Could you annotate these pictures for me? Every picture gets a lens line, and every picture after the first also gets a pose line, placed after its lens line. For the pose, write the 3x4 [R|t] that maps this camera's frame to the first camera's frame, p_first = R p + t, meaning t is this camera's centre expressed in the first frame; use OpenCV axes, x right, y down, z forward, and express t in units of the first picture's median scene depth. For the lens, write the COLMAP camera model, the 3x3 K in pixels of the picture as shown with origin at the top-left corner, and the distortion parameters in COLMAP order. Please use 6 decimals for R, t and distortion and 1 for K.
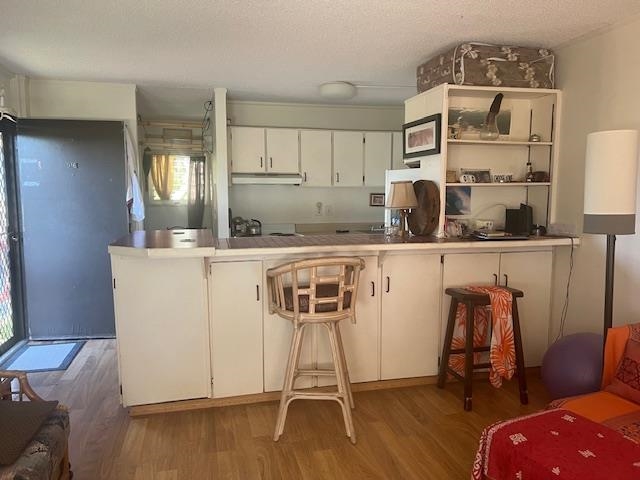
lens RADIAL K [[486.2, 0, 320.0], [0, 486.2, 240.0], [0, 0, 1]] dist [0.003145, -0.004944]
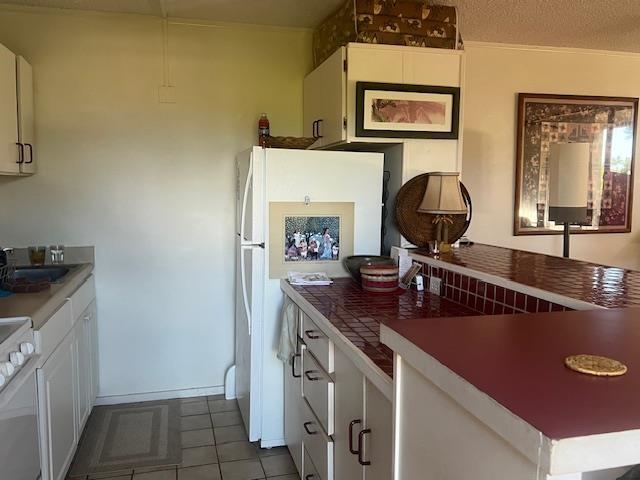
lens RADIAL K [[547.4, 0, 320.0], [0, 547.4, 240.0], [0, 0, 1]] dist [0.028762, -0.003453]
pose [[-0.010978, -0.091127, 0.995779, -0.637681], [0.095220, 0.991218, 0.091759, -0.117092], [-0.995396, 0.095826, -0.002204, 1.217729]]
